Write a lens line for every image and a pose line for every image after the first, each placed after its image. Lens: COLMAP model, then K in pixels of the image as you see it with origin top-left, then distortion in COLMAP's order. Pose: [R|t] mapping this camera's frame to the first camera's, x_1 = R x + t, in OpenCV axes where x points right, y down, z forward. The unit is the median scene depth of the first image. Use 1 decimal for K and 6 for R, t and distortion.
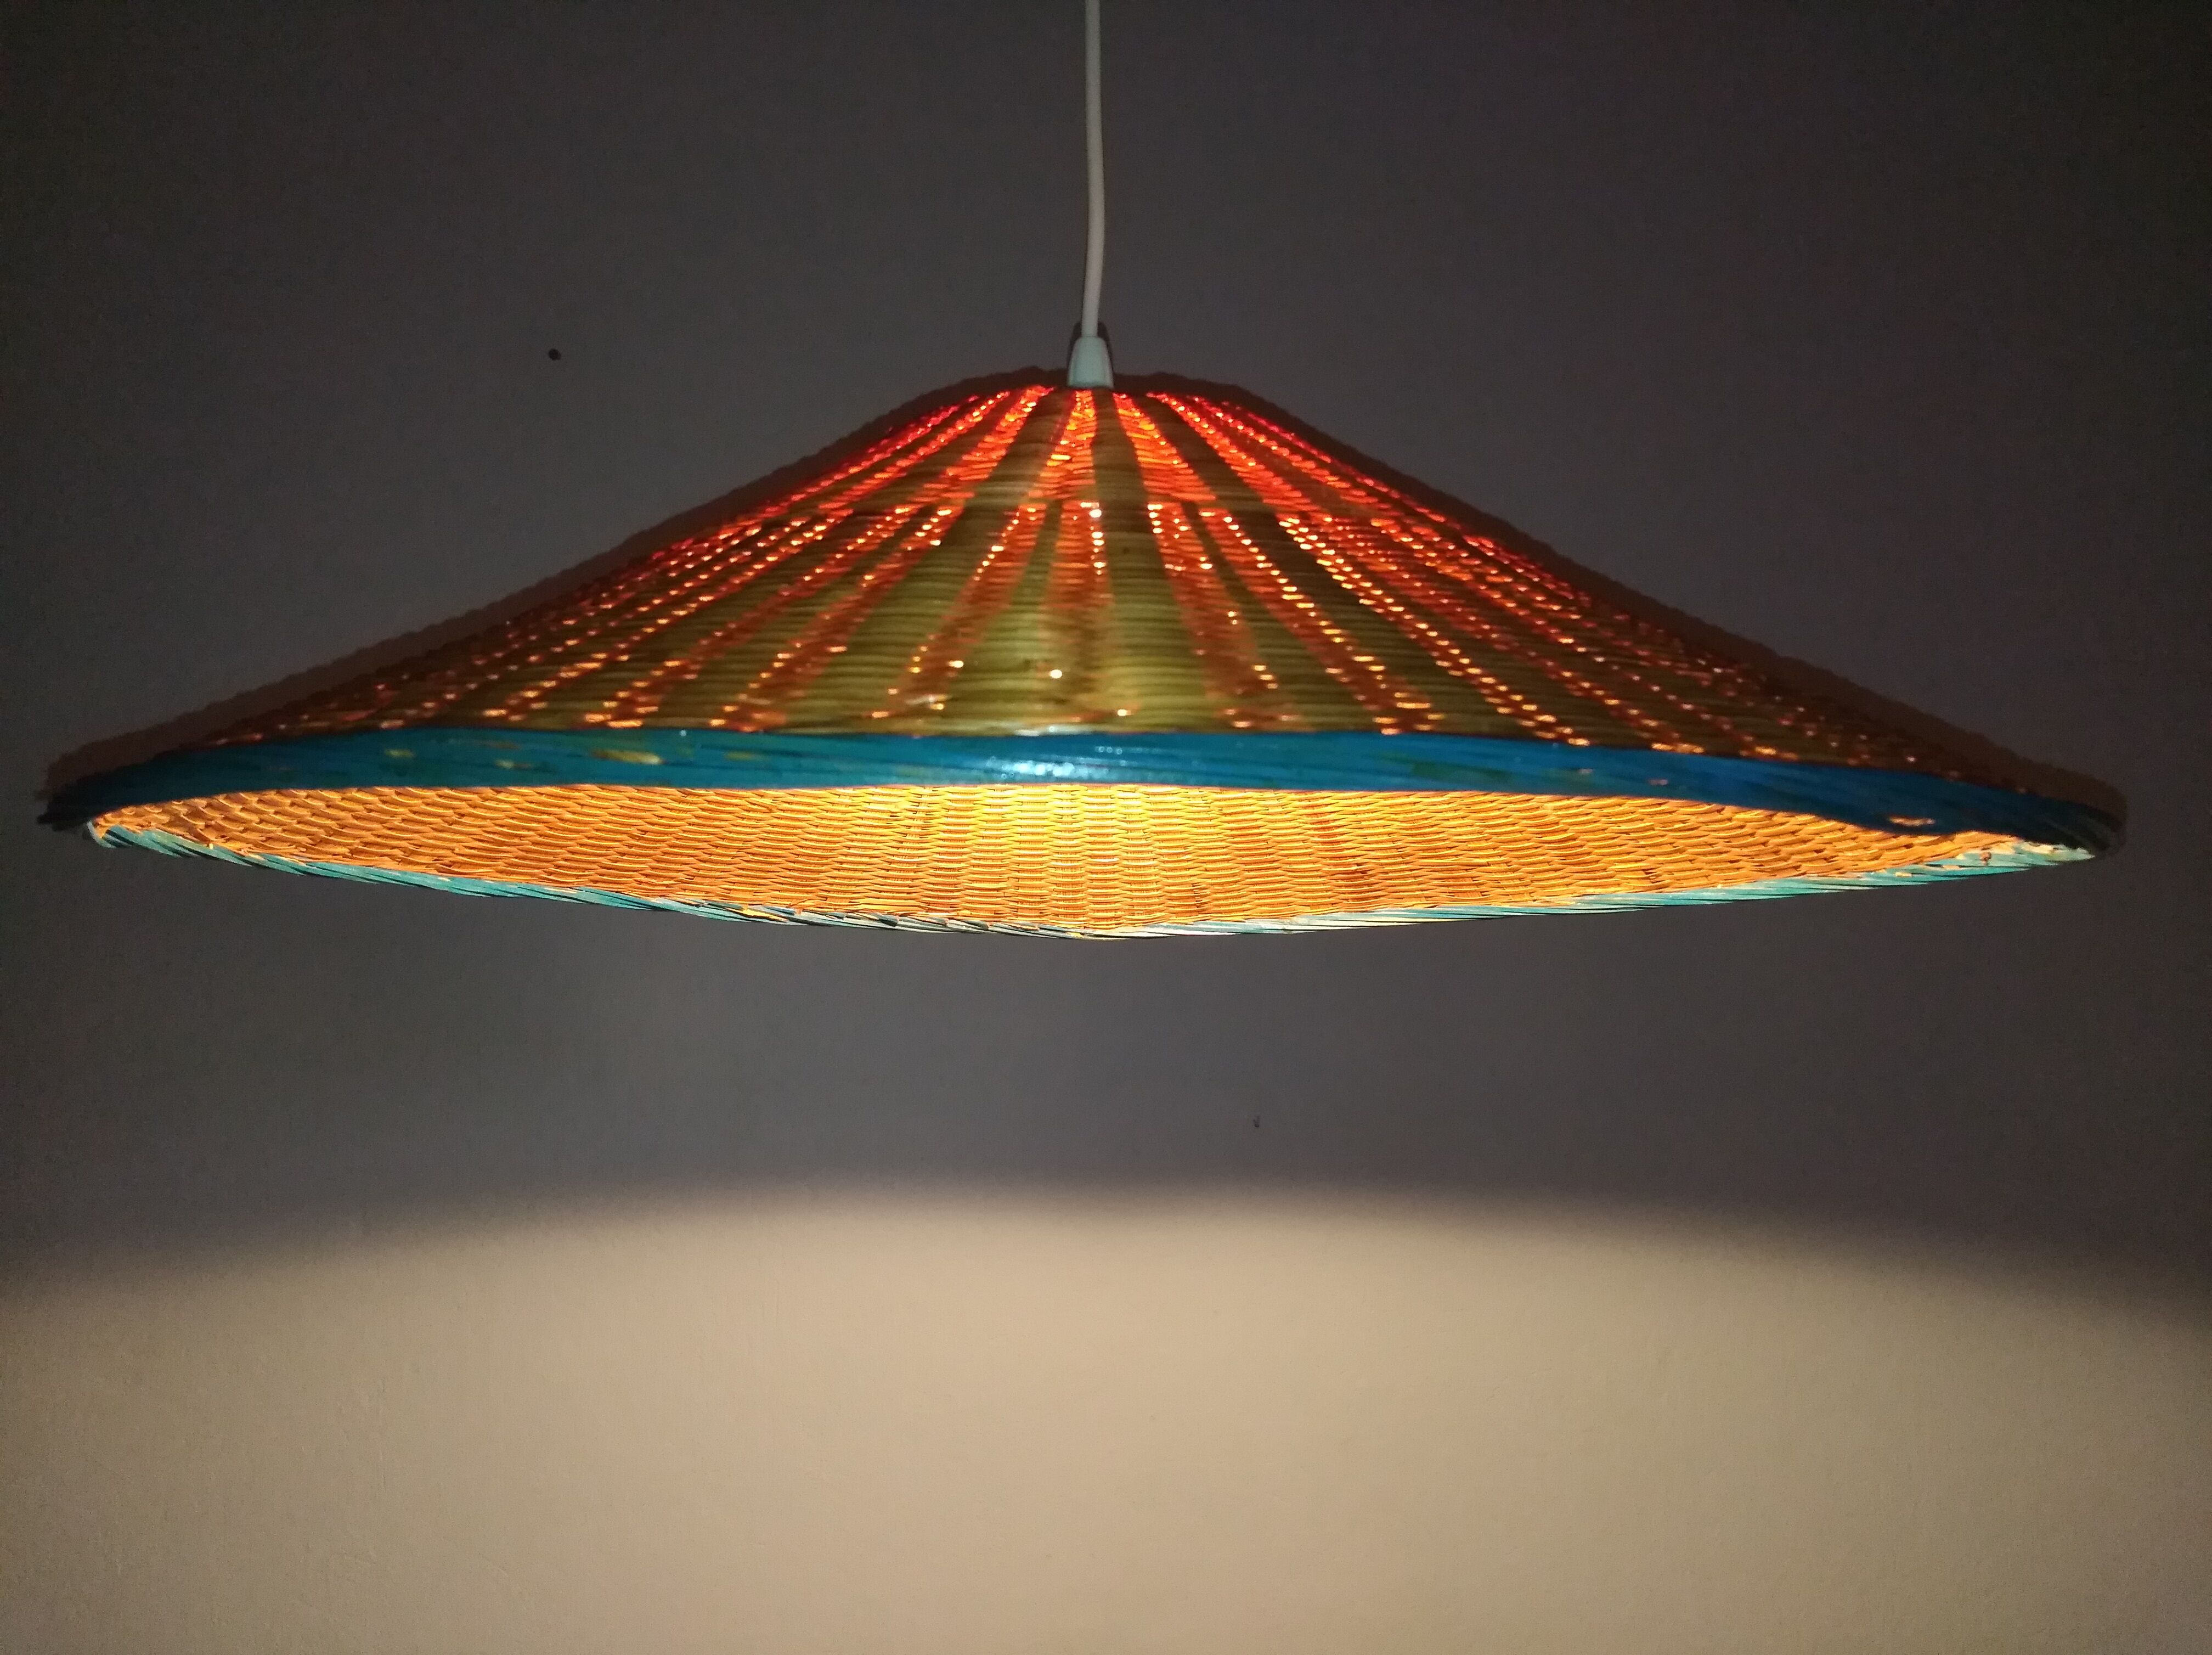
lens RADIAL K [[1484.4, 0, 1106.0], [0, 1484.4, 827.5], [0, 0, 1]] dist [-0.001417, -0.005998]
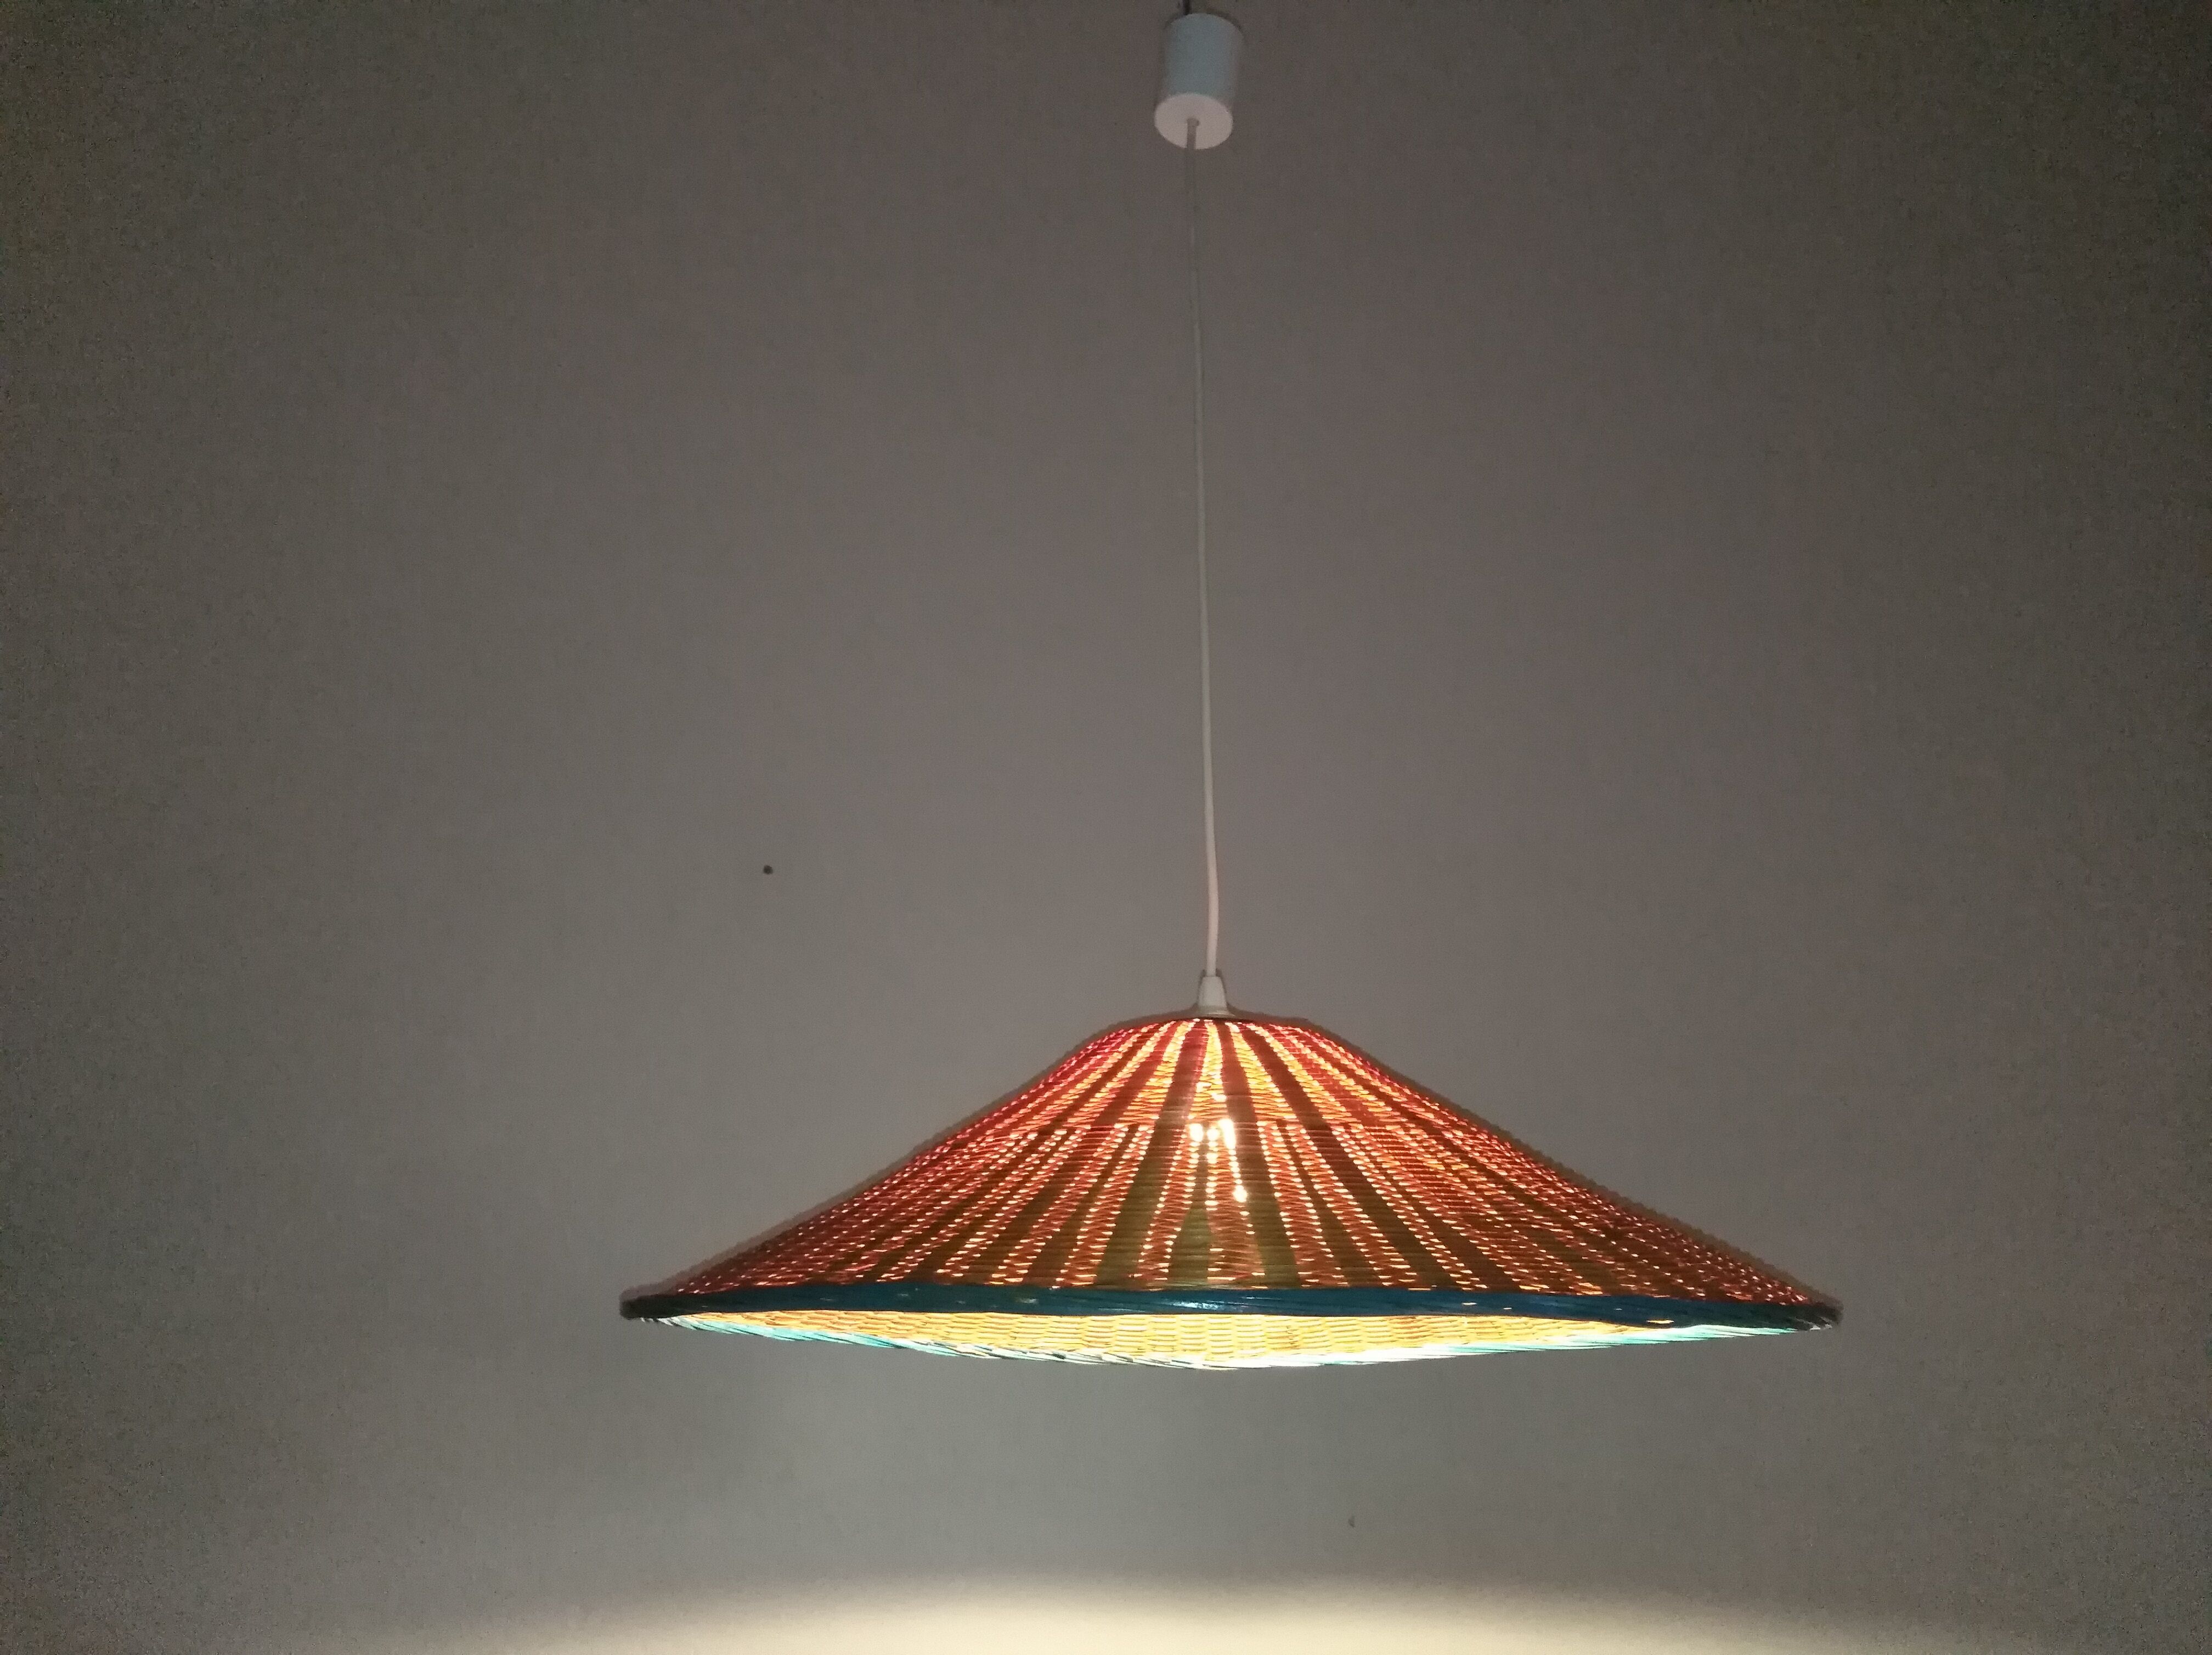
lens RADIAL K [[1484.4, 0, 1106.0], [0, 1484.4, 827.5], [0, 0, 1]] dist [-0.001417, -0.005998]
pose [[0.998678, -0.016085, -0.048825, -0.050549], [0.003008, 0.966441, -0.256869, -0.087055], [0.051319, 0.256383, 0.965212, -0.679422]]
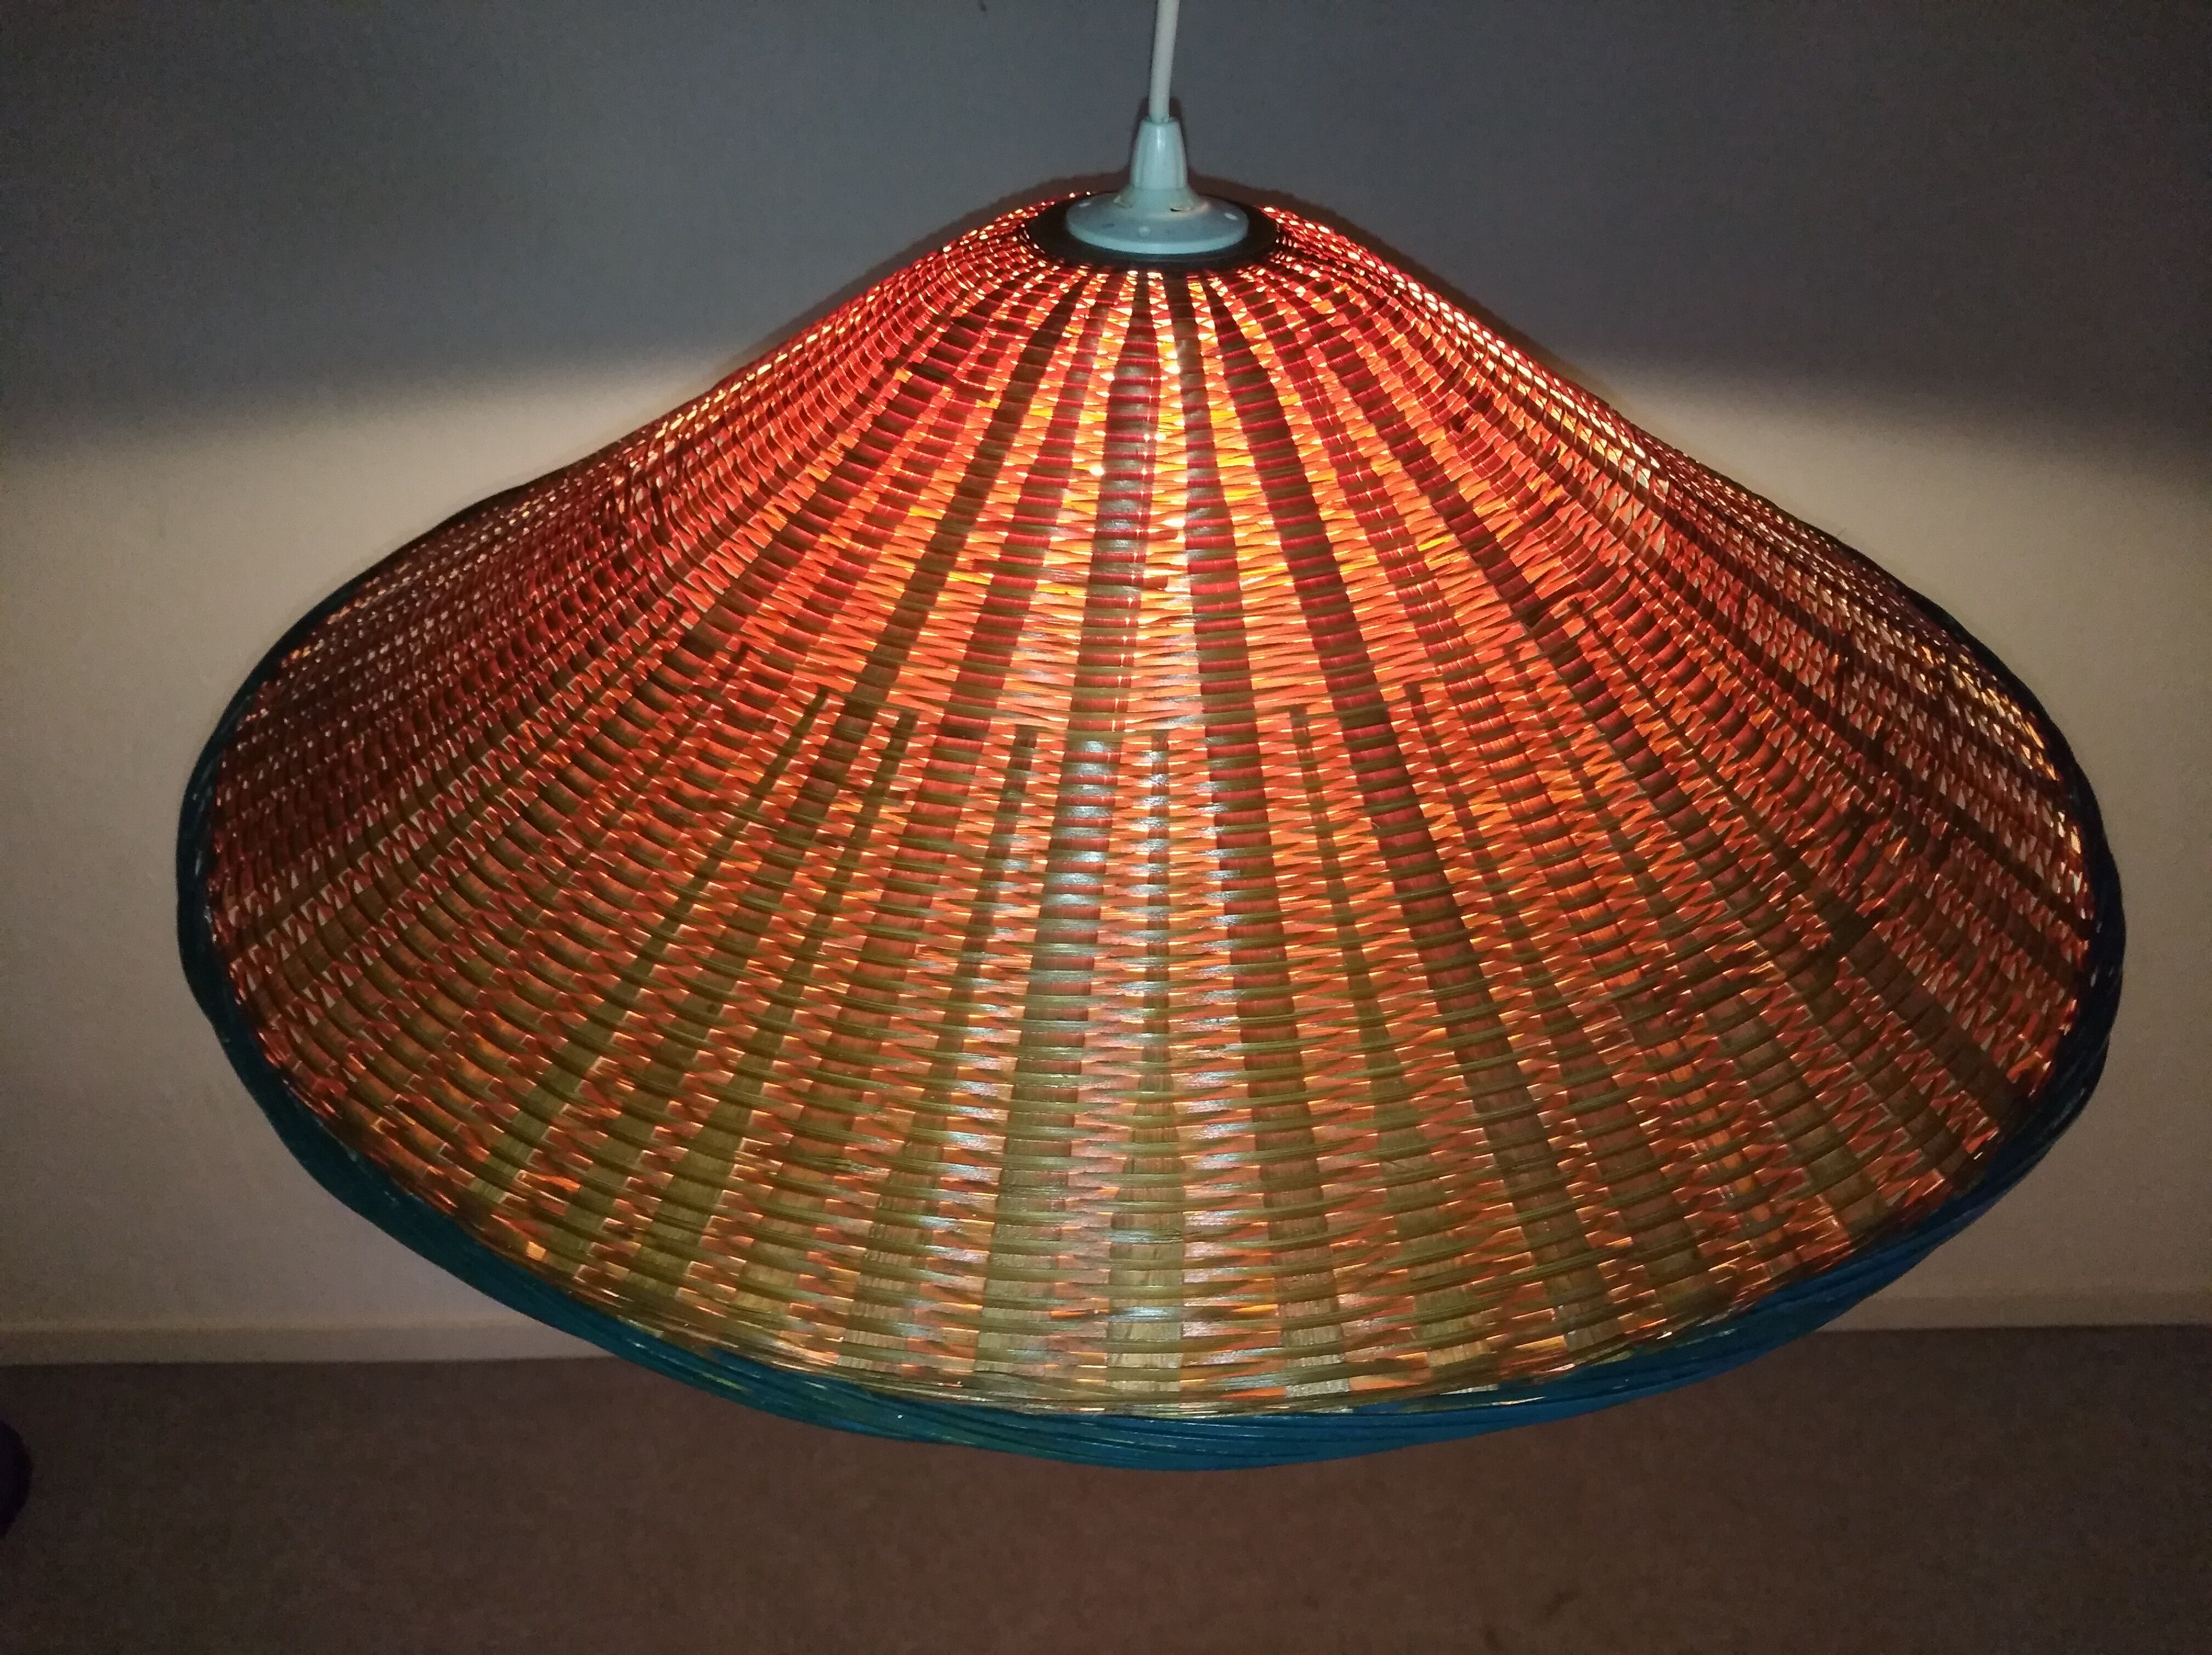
lens RADIAL K [[1484.4, 0, 1106.0], [0, 1484.4, 827.5], [0, 0, 1]] dist [-0.001417, -0.005998]
pose [[0.999647, -0.023912, -0.011619, -0.049920], [0.026245, 0.817784, 0.574926, -0.599110], [-0.004246, -0.575028, 0.818123, 0.139407]]
